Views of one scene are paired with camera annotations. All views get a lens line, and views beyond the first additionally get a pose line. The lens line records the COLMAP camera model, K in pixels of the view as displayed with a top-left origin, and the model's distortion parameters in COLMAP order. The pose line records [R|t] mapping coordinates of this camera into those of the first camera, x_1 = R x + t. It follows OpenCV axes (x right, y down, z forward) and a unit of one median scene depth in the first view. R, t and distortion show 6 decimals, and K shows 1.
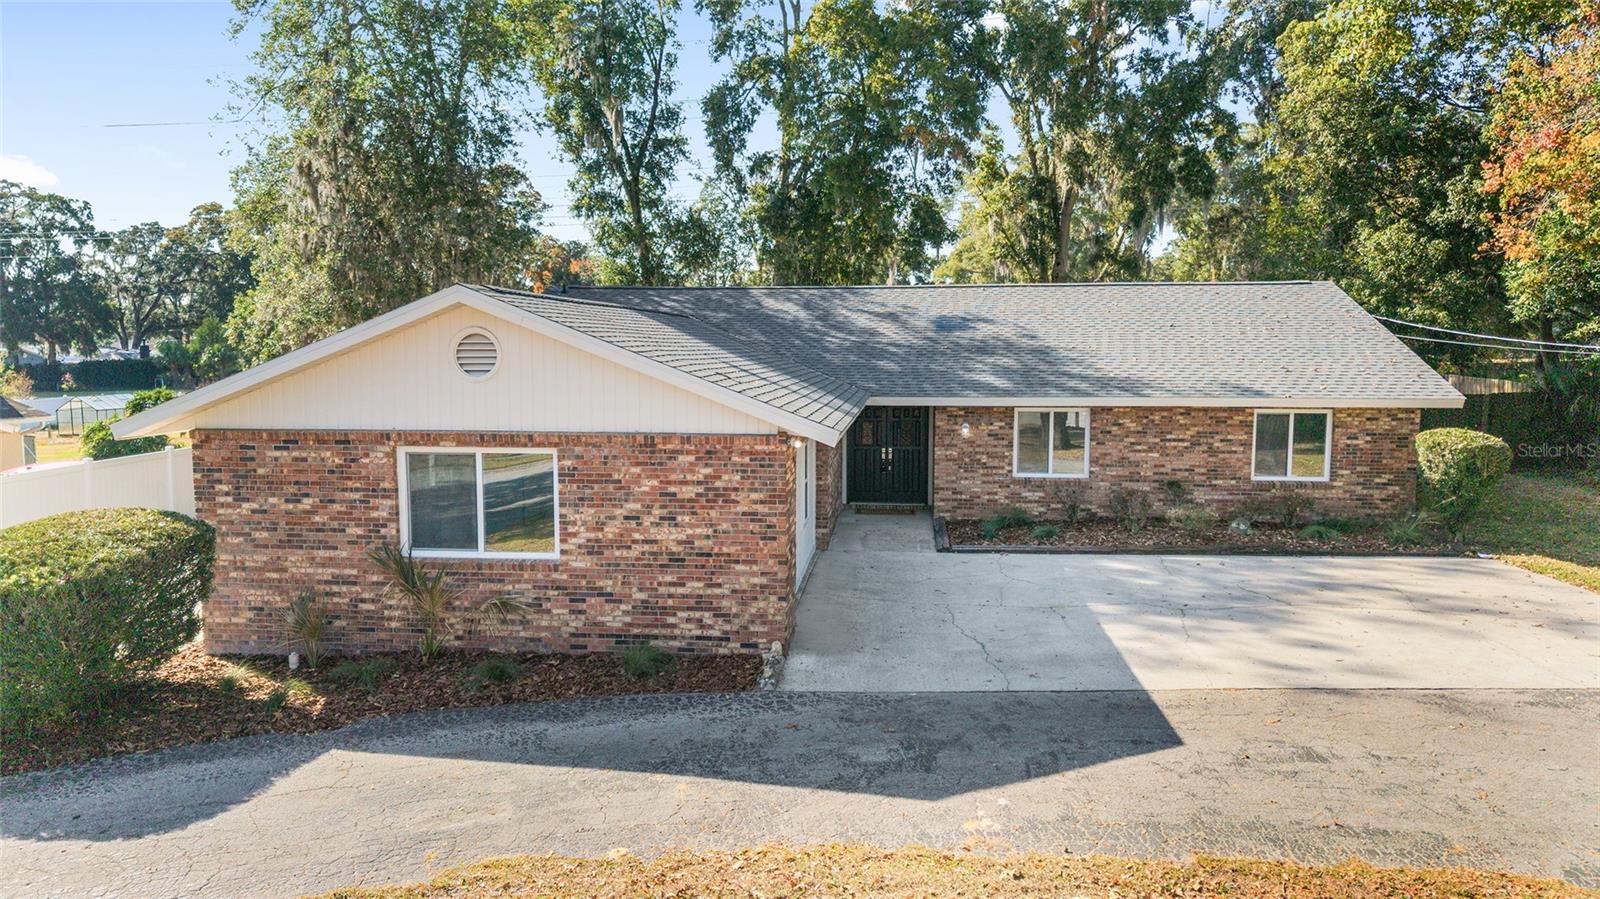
lens RADIAL K [[1076.2, 0, 800.0], [0, 1076.2, 449.5], [0, 0, 1]] dist [0.070811, -0.070934]
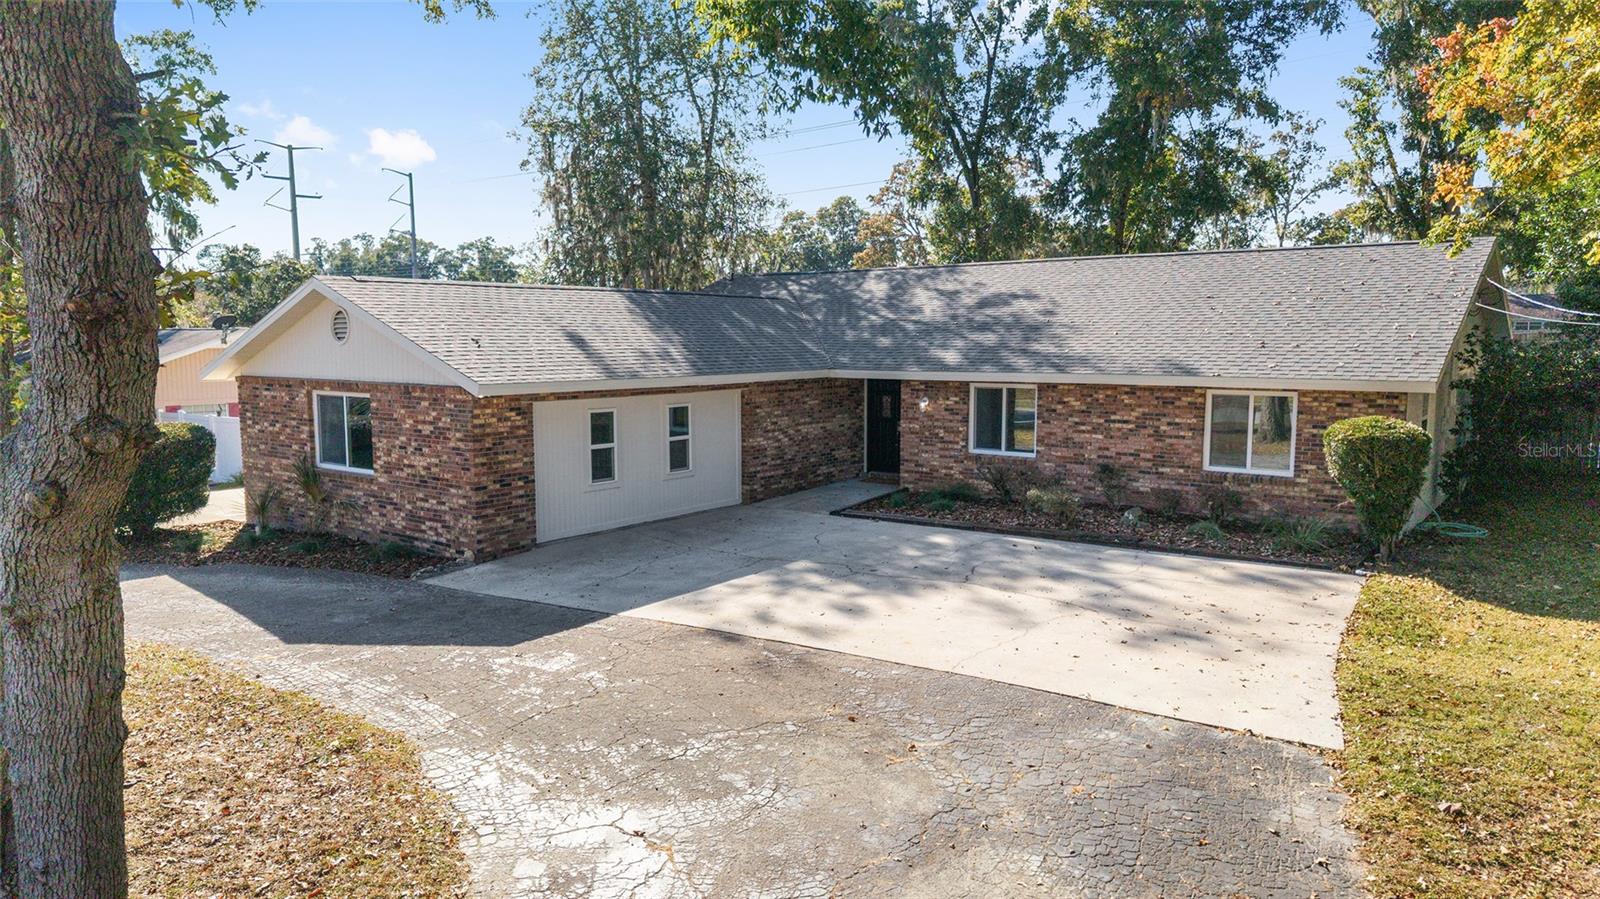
lens RADIAL K [[1076.2, 0, 800.0], [0, 1076.2, 449.5], [0, 0, 1]] dist [0.070811, -0.070934]
pose [[0.845366, 0.054764, -0.531374, 0.642894], [-0.048637, 0.998490, 0.025528, 0.005164], [0.531969, 0.004264, 0.846753, 0.083597]]
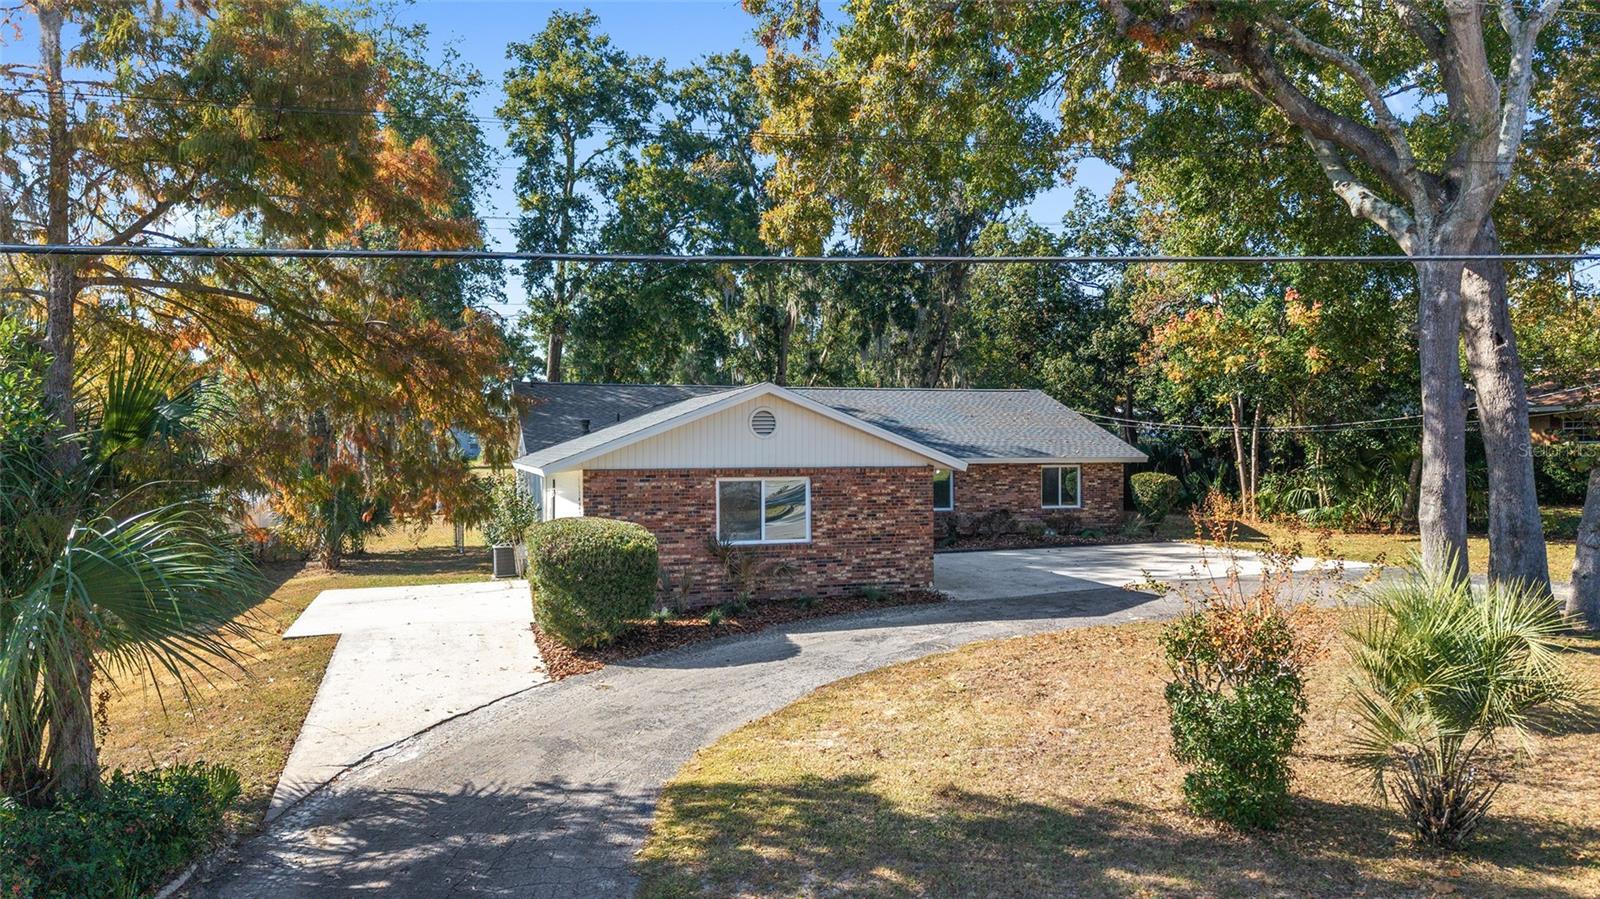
lens RADIAL K [[1073.8, 0, 800.0], [0, 1073.8, 449.5], [0, 0, 1]] dist [0.196893, -0.000143]
pose [[0.910656, -0.004823, 0.413138, -0.631073], [0.043795, 0.995425, -0.084914, 0.066965], [-0.410838, 0.095421, 0.906701, -0.368514]]
